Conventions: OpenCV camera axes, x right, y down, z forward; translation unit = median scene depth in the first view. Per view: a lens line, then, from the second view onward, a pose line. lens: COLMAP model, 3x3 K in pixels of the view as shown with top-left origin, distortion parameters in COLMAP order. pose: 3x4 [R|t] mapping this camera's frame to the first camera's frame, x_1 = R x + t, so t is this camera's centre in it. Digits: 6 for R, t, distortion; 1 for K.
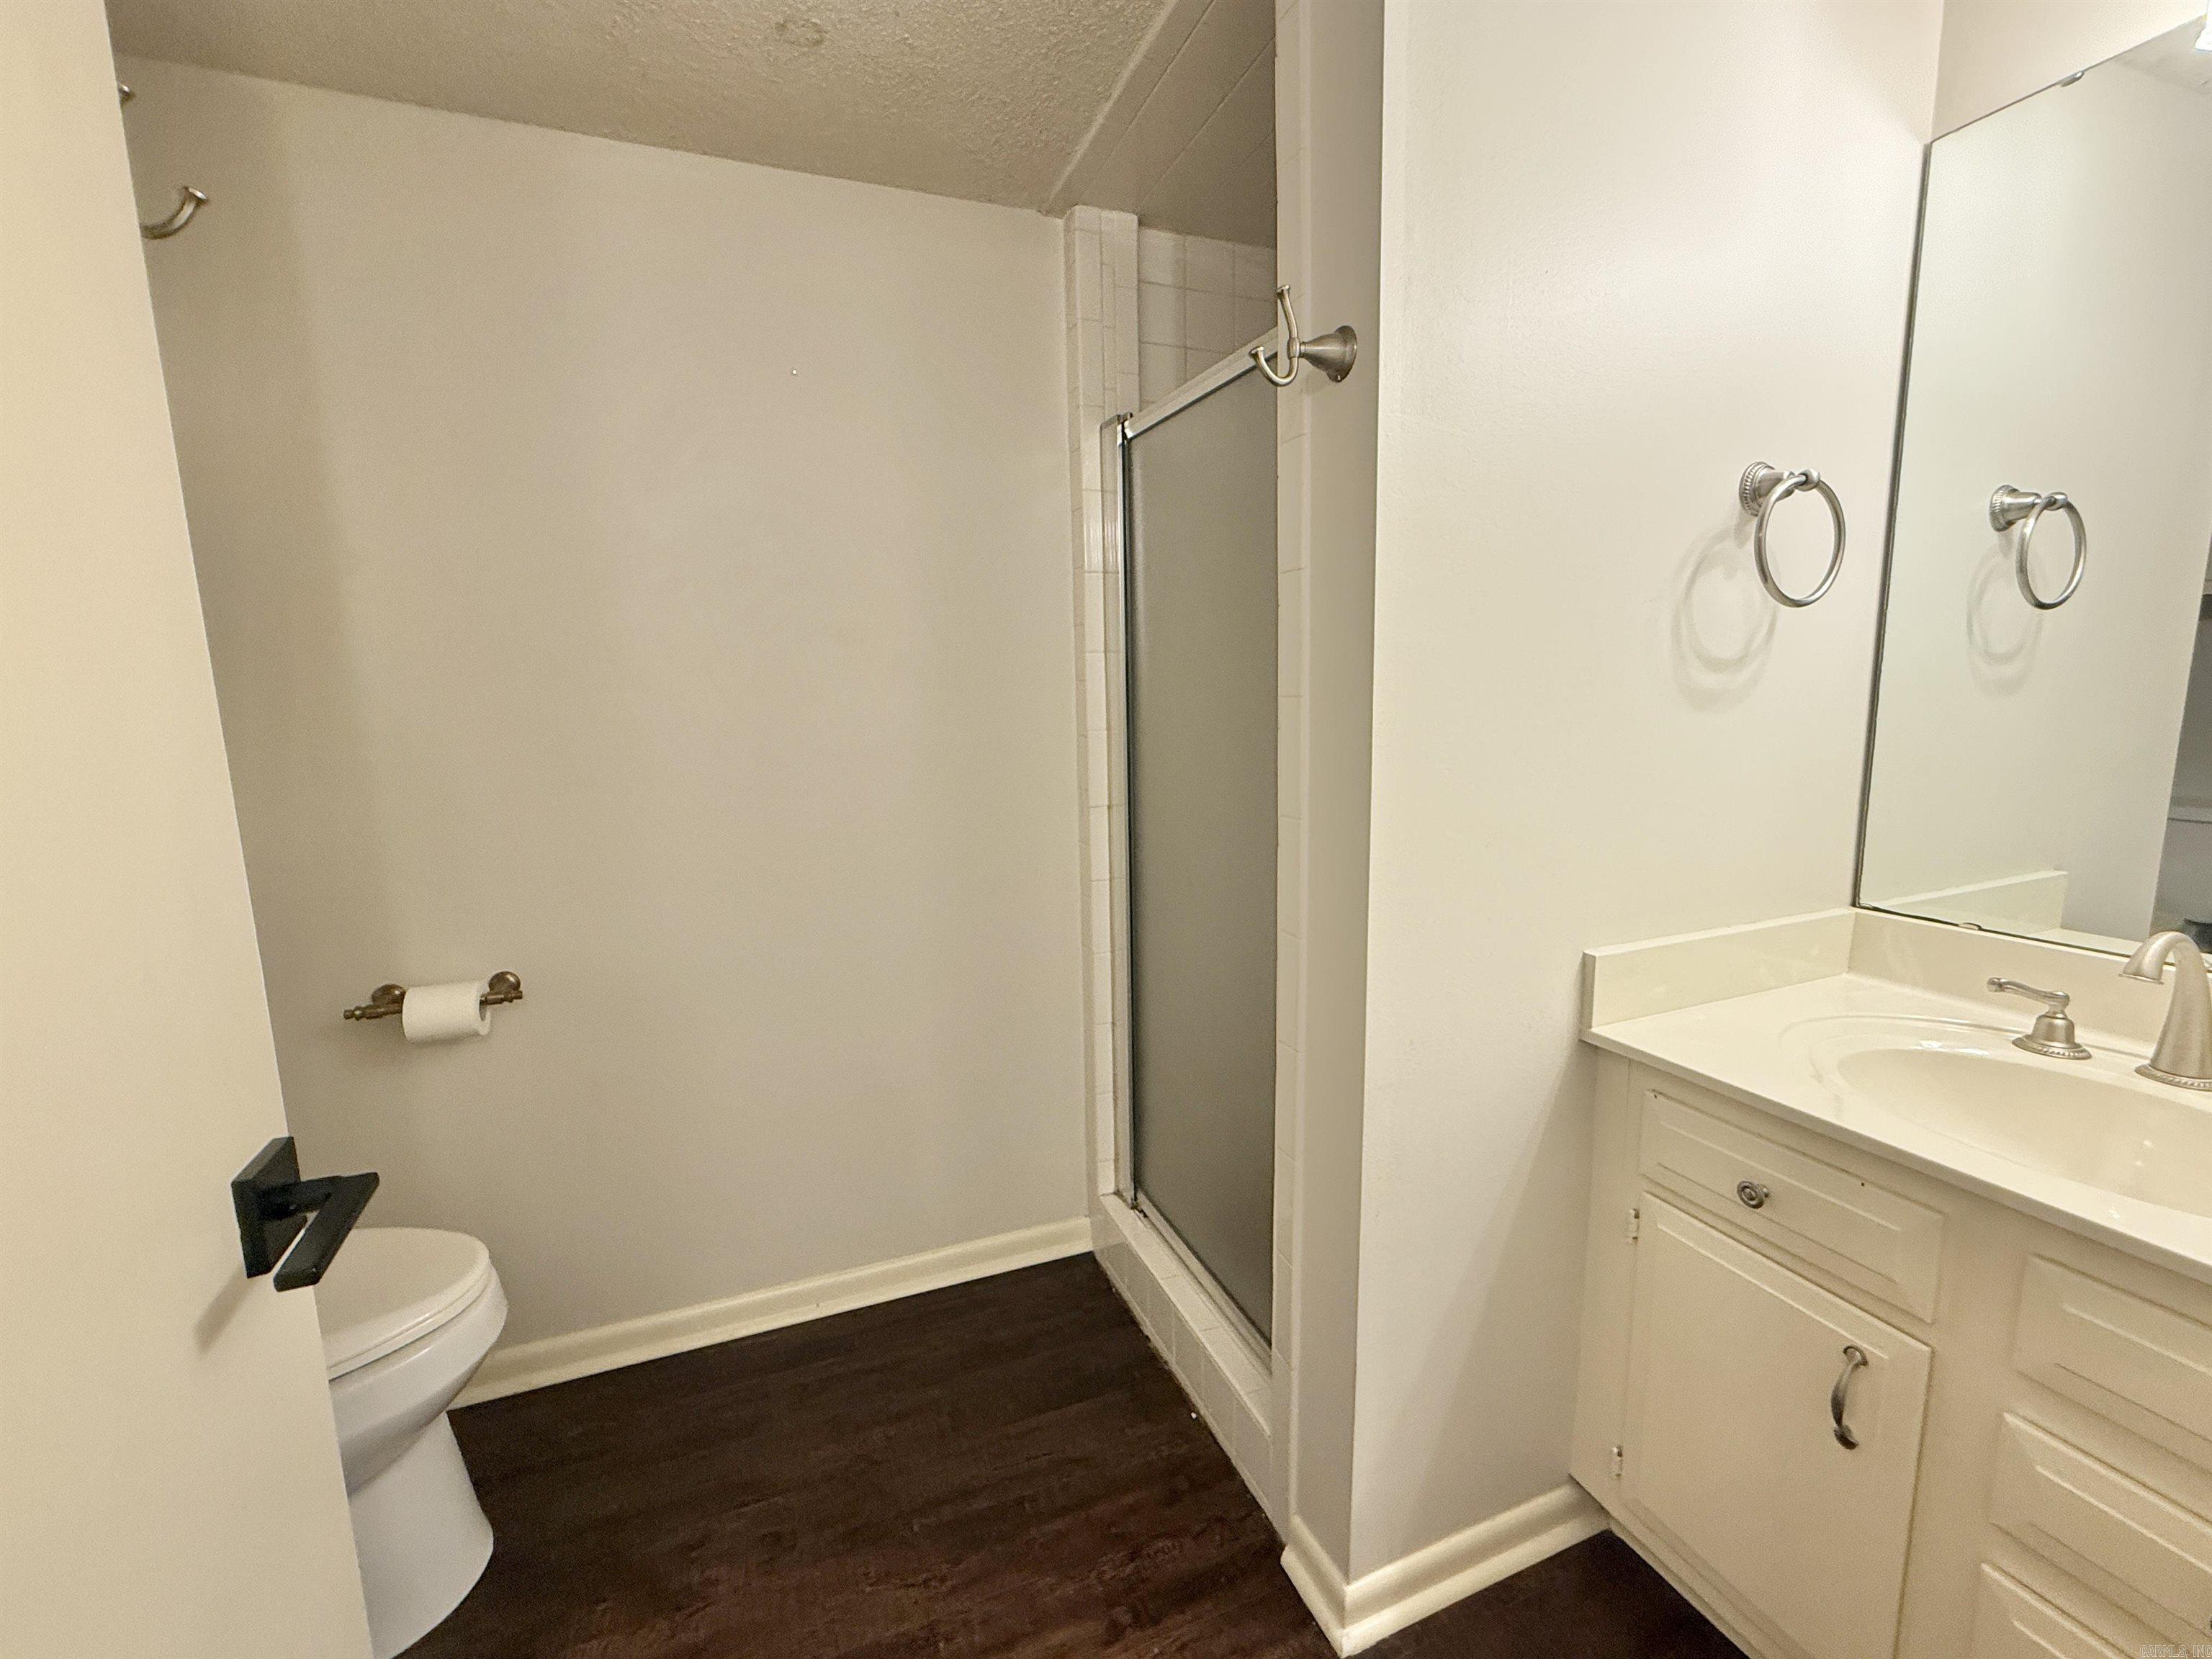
lens RADIAL K [[933.1, 0, 1107.7], [0, 933.1, 826.9], [0, 0, 1]] dist [-0.000147, 0.000660]
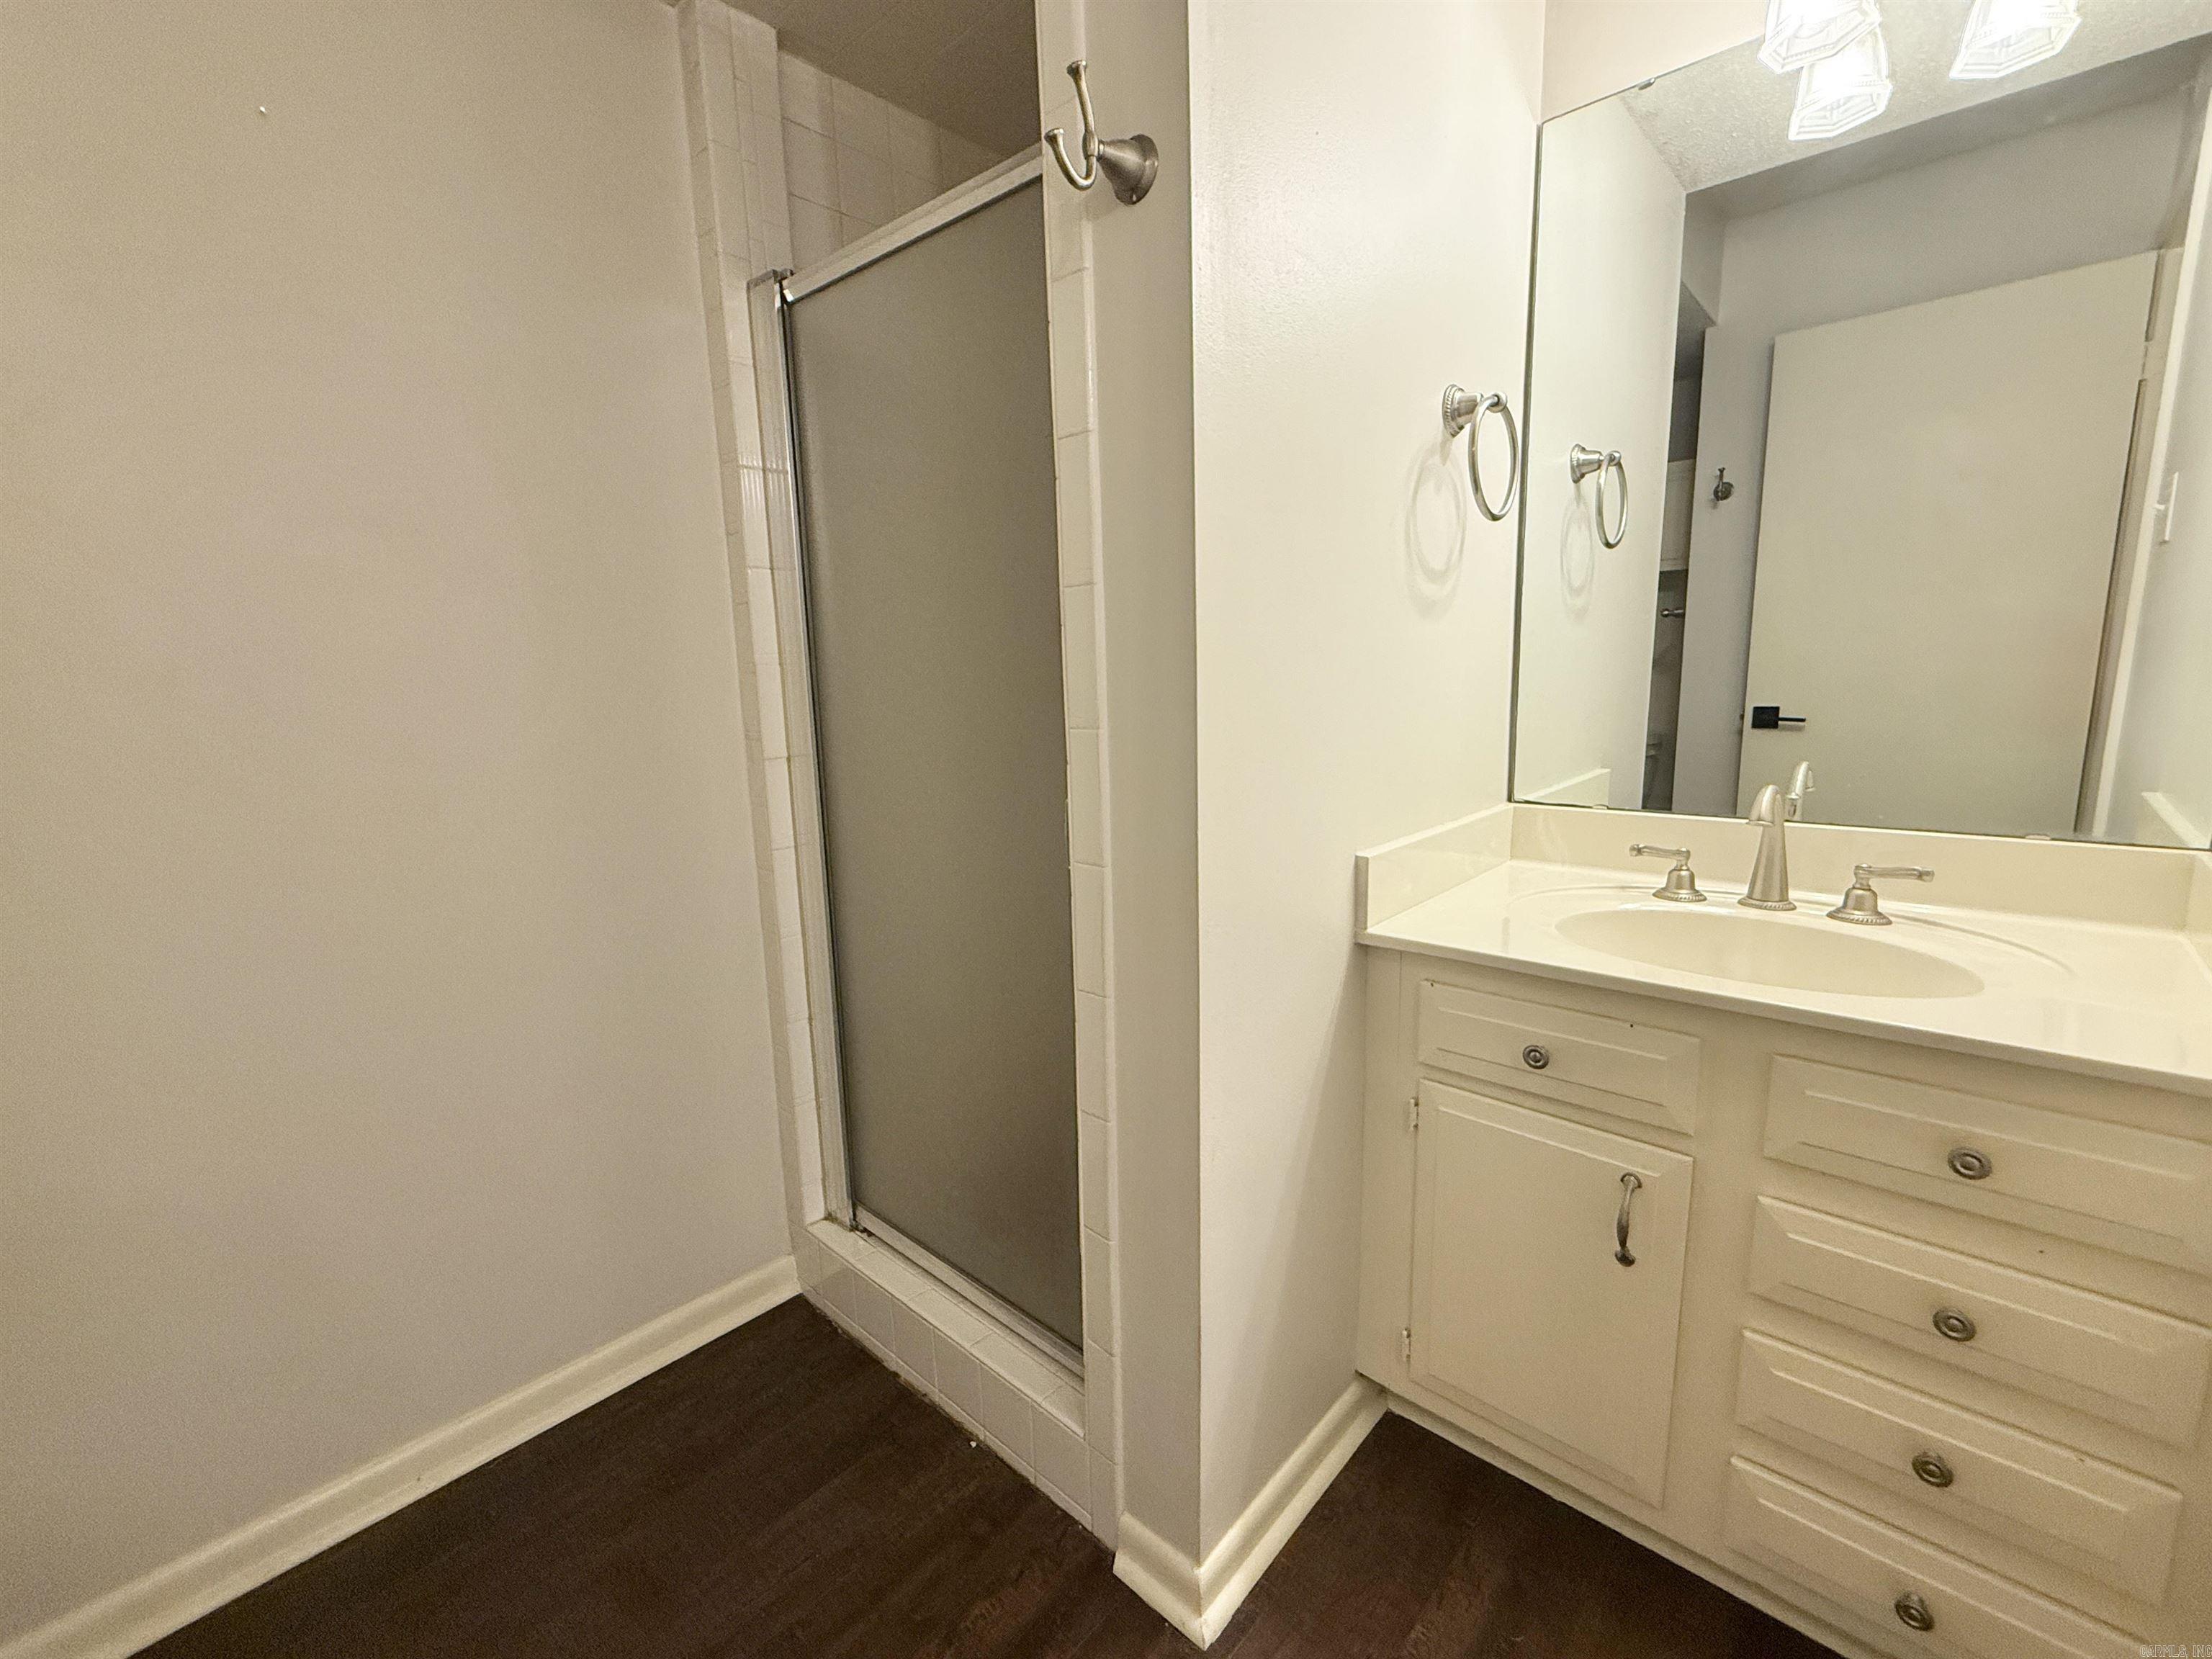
lens RADIAL K [[933.1, 0, 1107.7], [0, 933.1, 826.9], [0, 0, 1]] dist [-0.000147, 0.000660]
pose [[0.902656, -0.076542, 0.423502, -0.143714], [0.071954, 0.997047, 0.026837, 0.054167], [-0.424305, 0.006248, 0.905498, 0.191626]]
